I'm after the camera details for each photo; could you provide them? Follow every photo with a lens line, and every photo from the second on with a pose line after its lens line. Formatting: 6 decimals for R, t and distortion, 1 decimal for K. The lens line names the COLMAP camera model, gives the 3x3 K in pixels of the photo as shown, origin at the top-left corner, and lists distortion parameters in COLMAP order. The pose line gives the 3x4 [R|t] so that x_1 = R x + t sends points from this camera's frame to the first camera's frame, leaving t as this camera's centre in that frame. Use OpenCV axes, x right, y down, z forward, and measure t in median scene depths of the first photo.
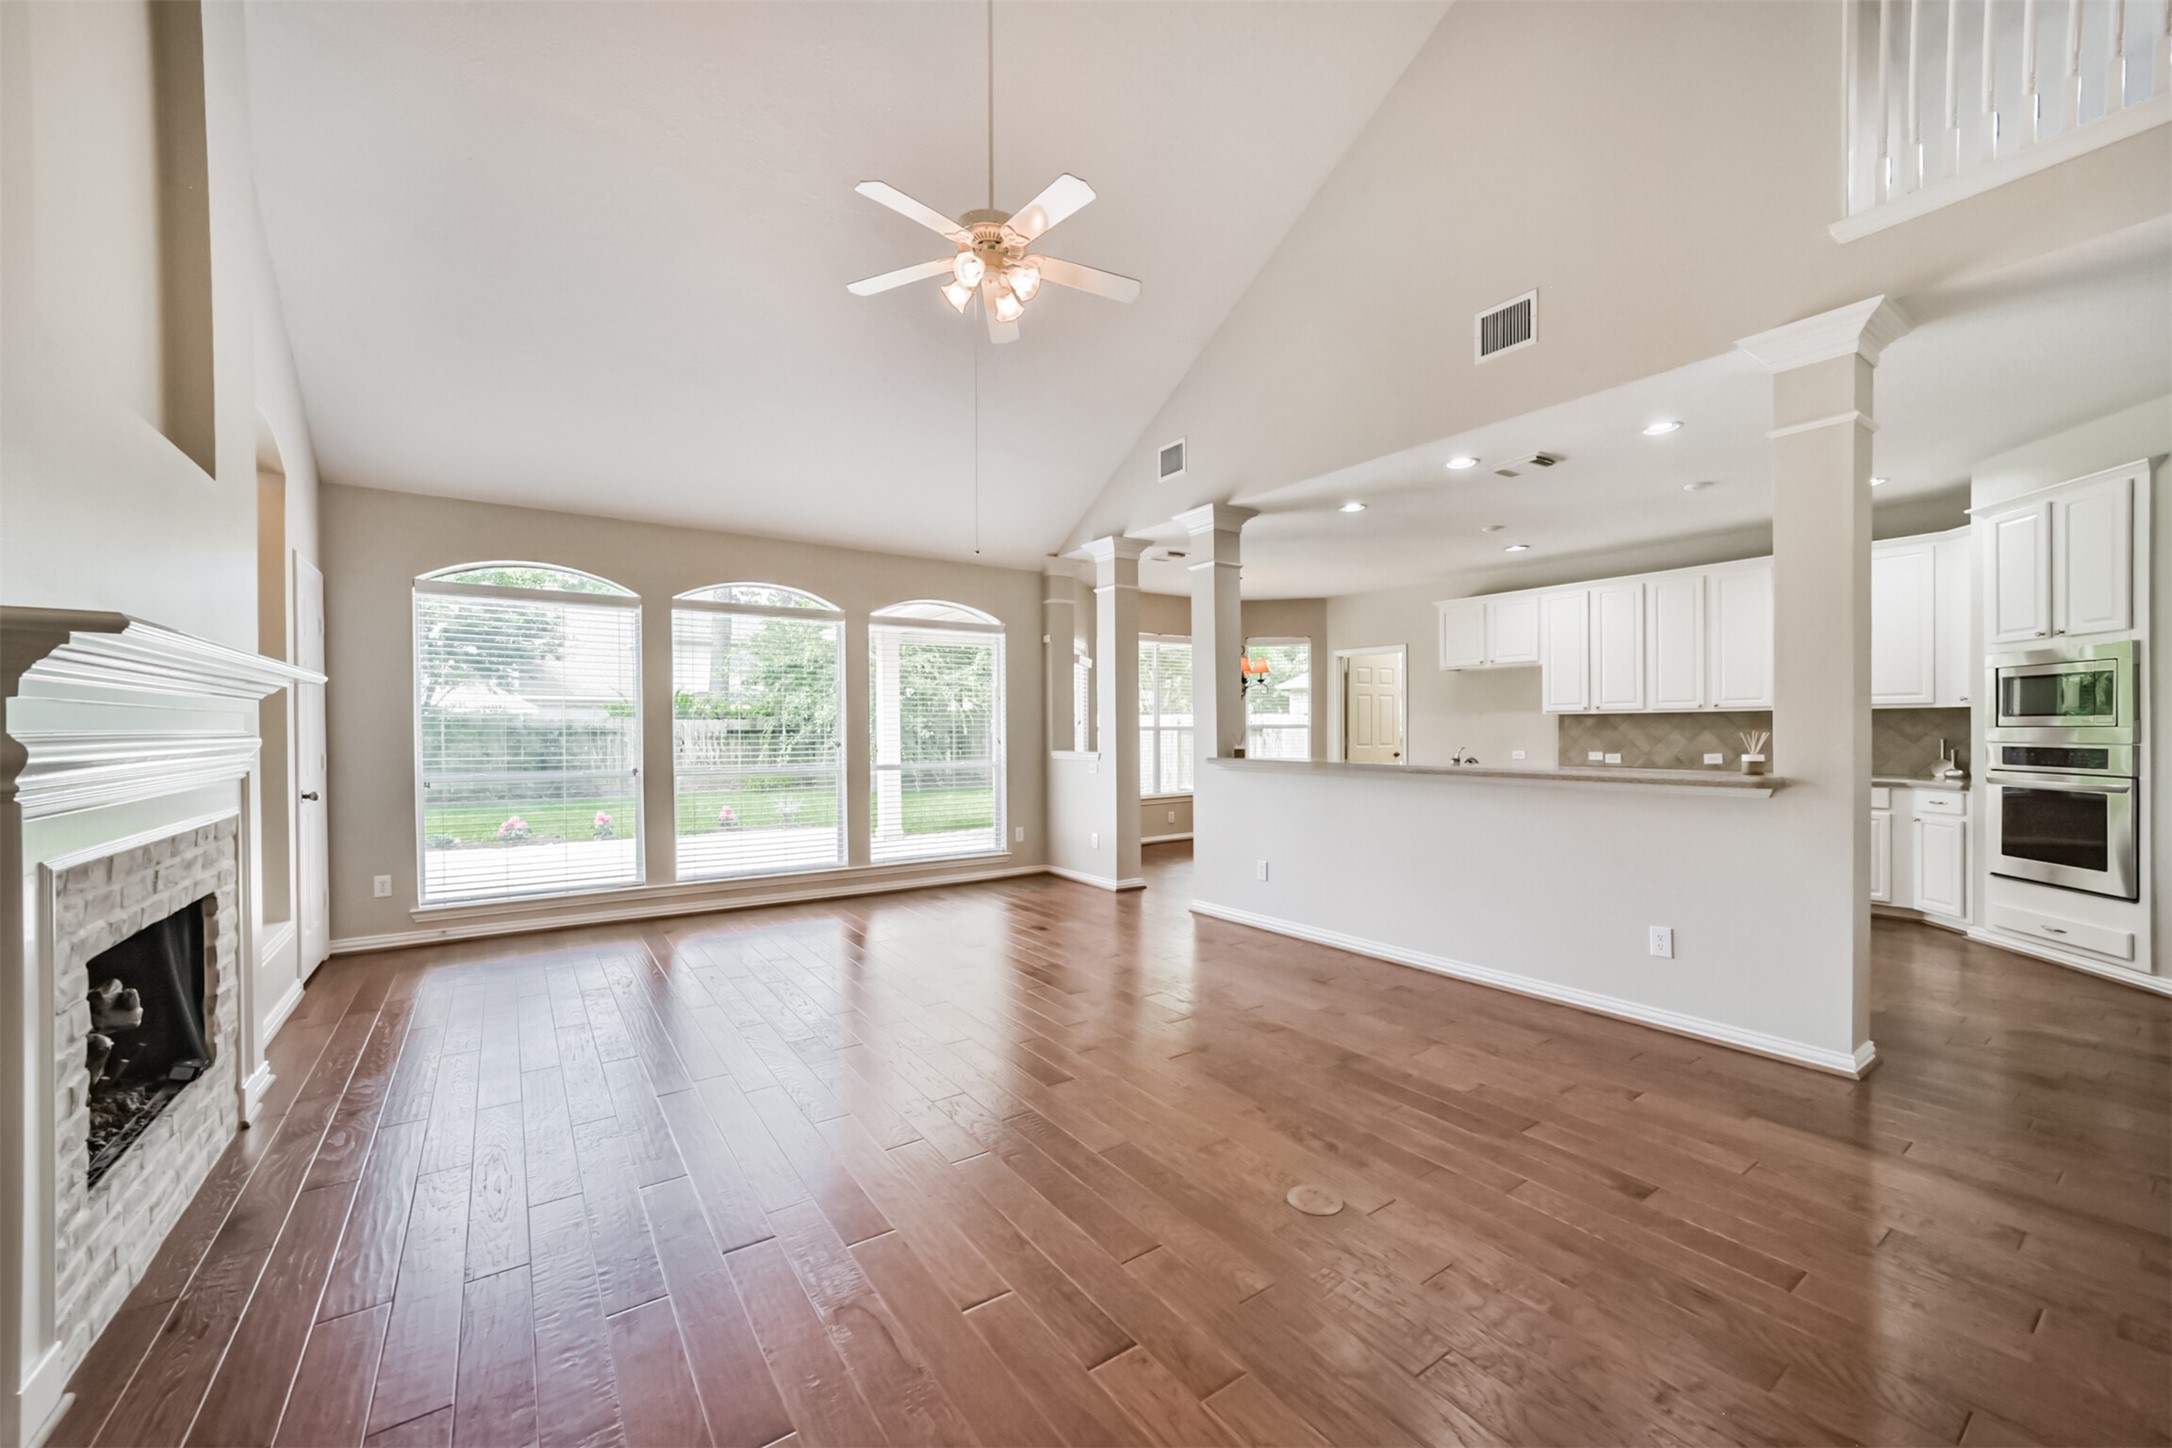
lens RADIAL K [[847.3, 0, 1088.1], [0, 847.3, 729.6], [0, 0, 1]] dist [-0.009827, 0.003341]
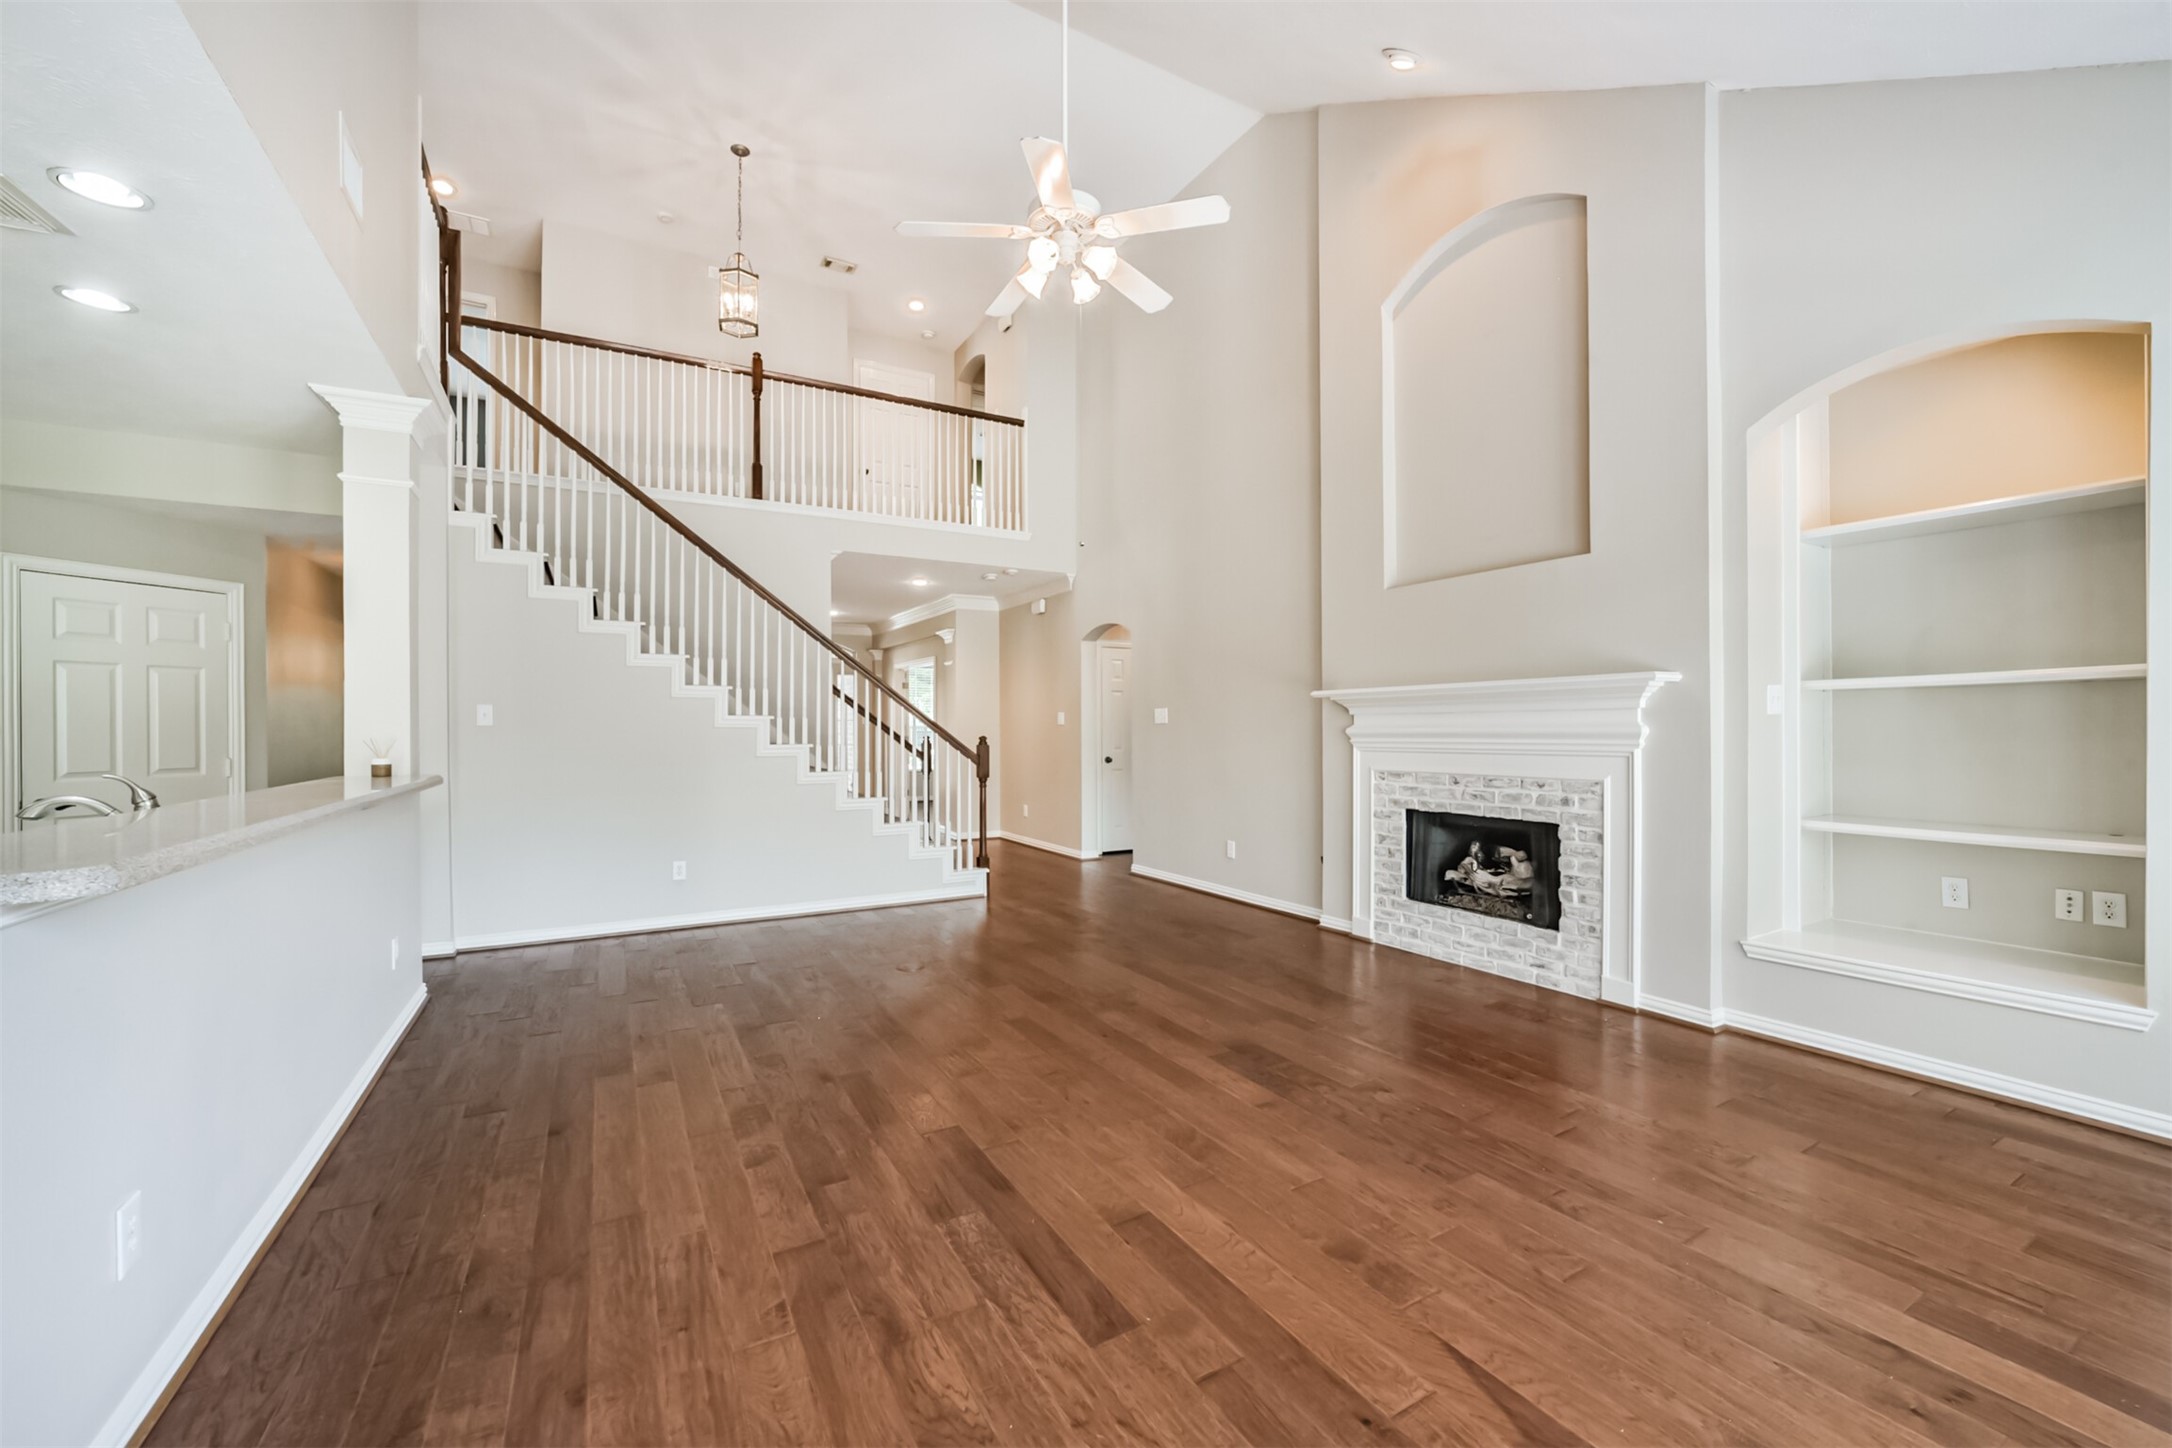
lens RADIAL K [[847.3, 0, 1120.1], [0, 847.3, 727.1], [0, 0, 1]] dist [-0.009827, 0.003341]
pose [[-0.993807, 0.013683, 0.110271, -0.175869], [0.014049, 0.999898, 0.002543, 0.000876], [-0.110225, 0.004076, -0.993898, 1.199015]]
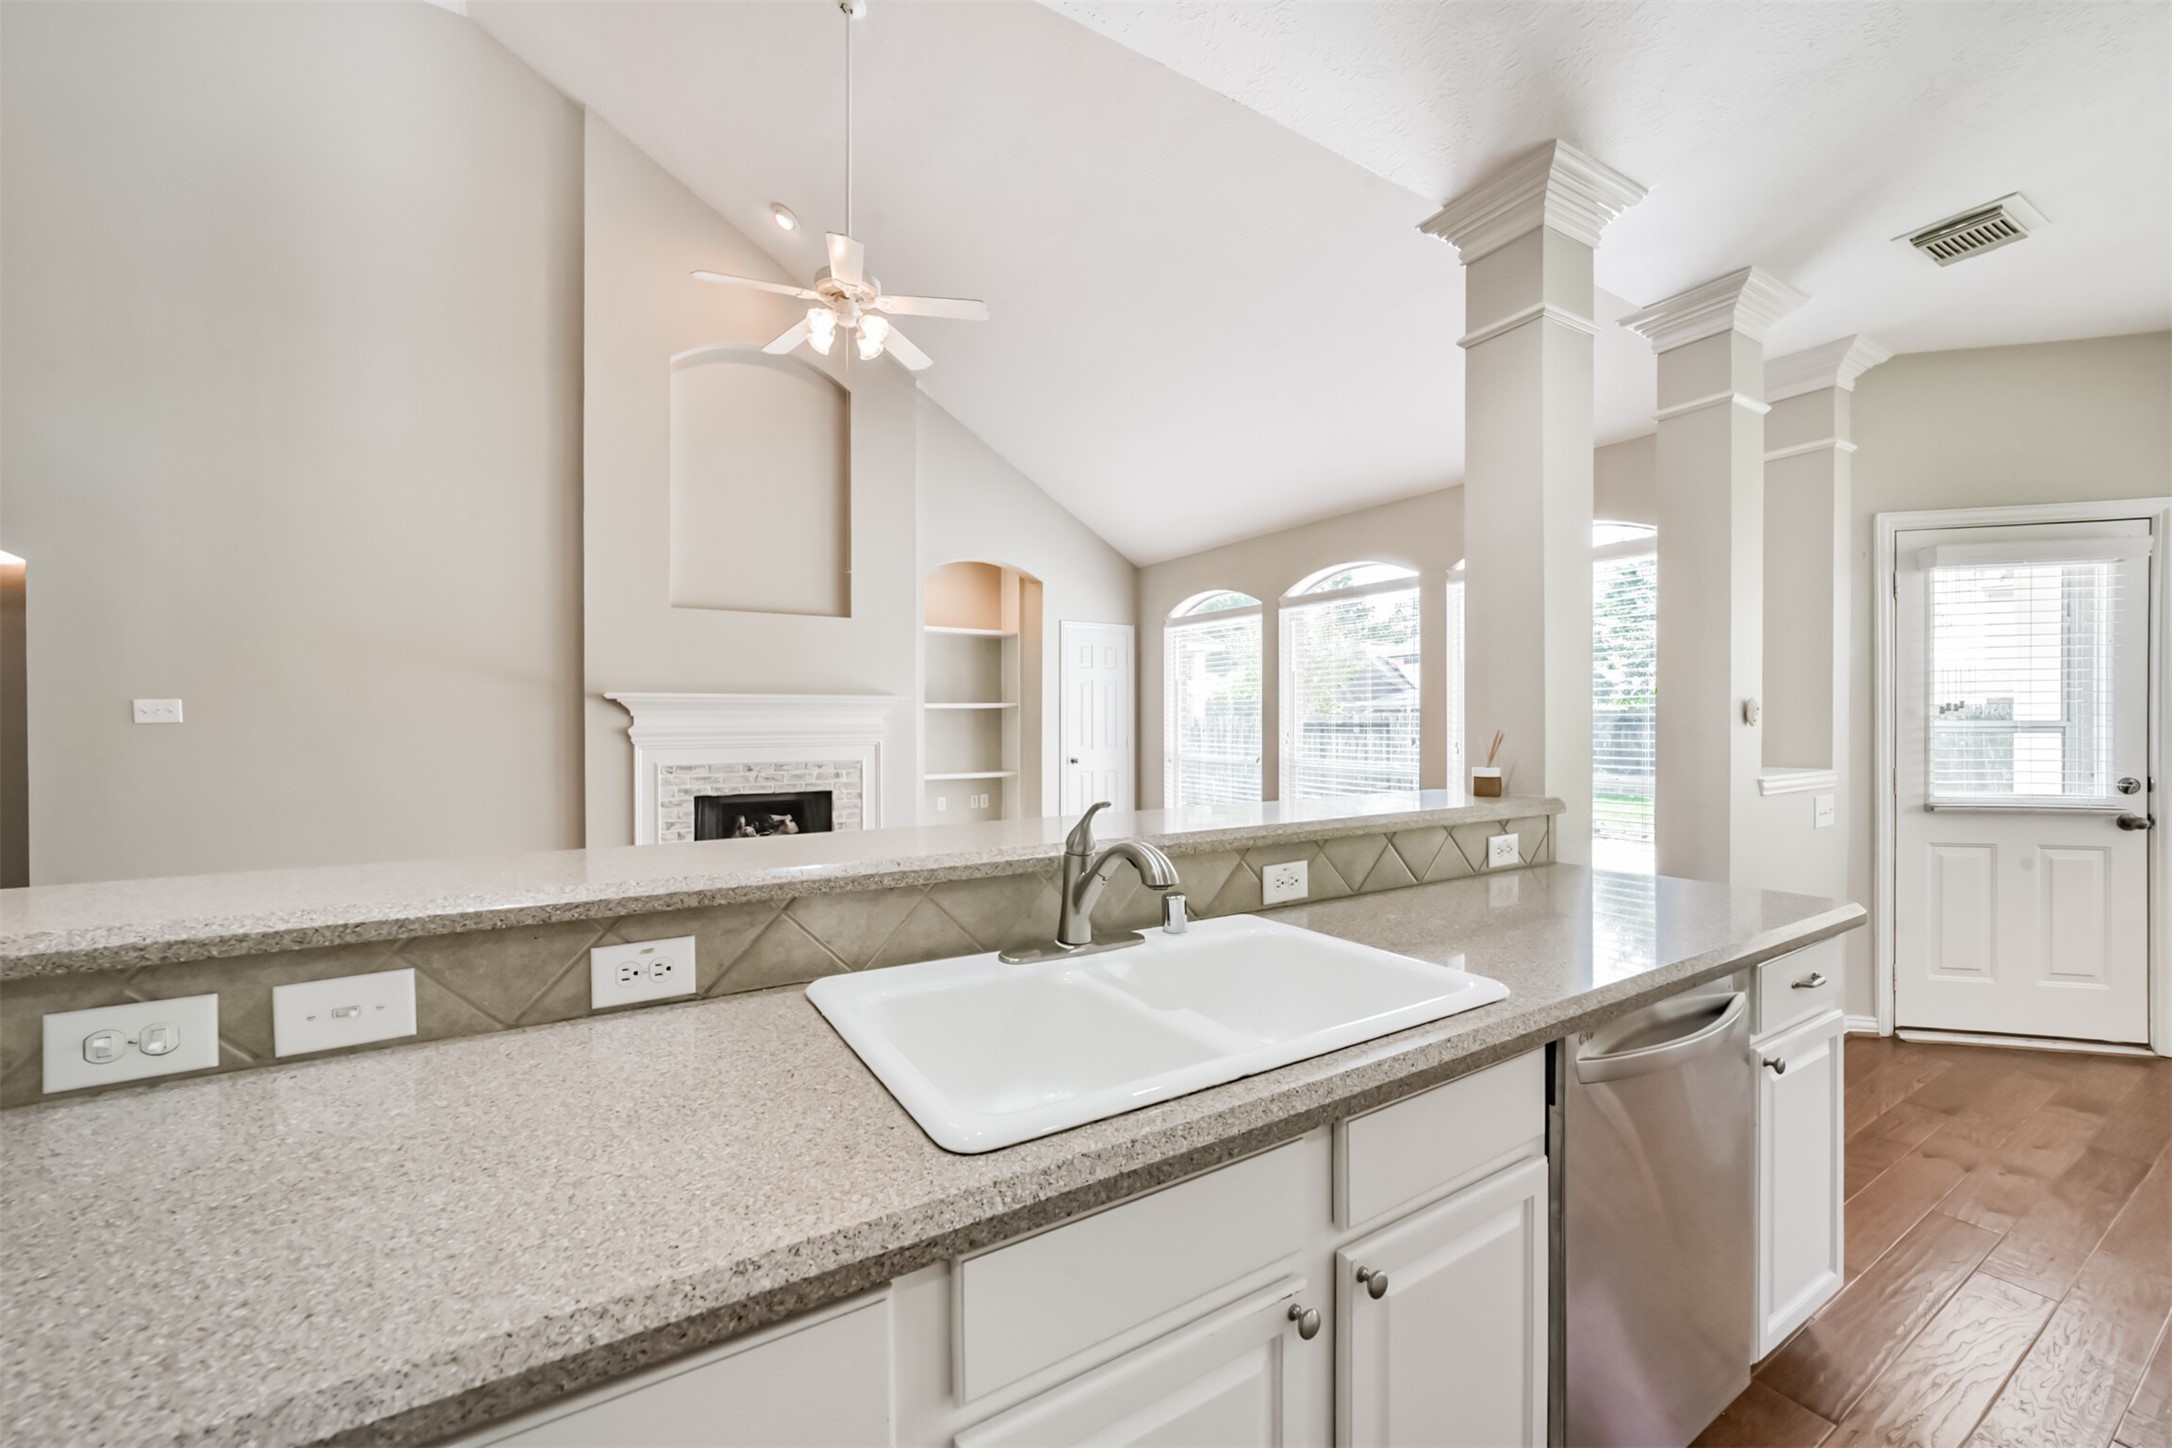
lens RADIAL K [[847.3, 0, 1091.4], [0, 847.3, 723.8], [0, 0, 1]] dist [-0.009827, 0.003341]
pose [[-0.073620, 0.007750, -0.997256, 0.625649], [-0.000306, 0.999970, 0.007793, -0.005490], [0.997286, 0.000879, -0.073615, 0.858219]]
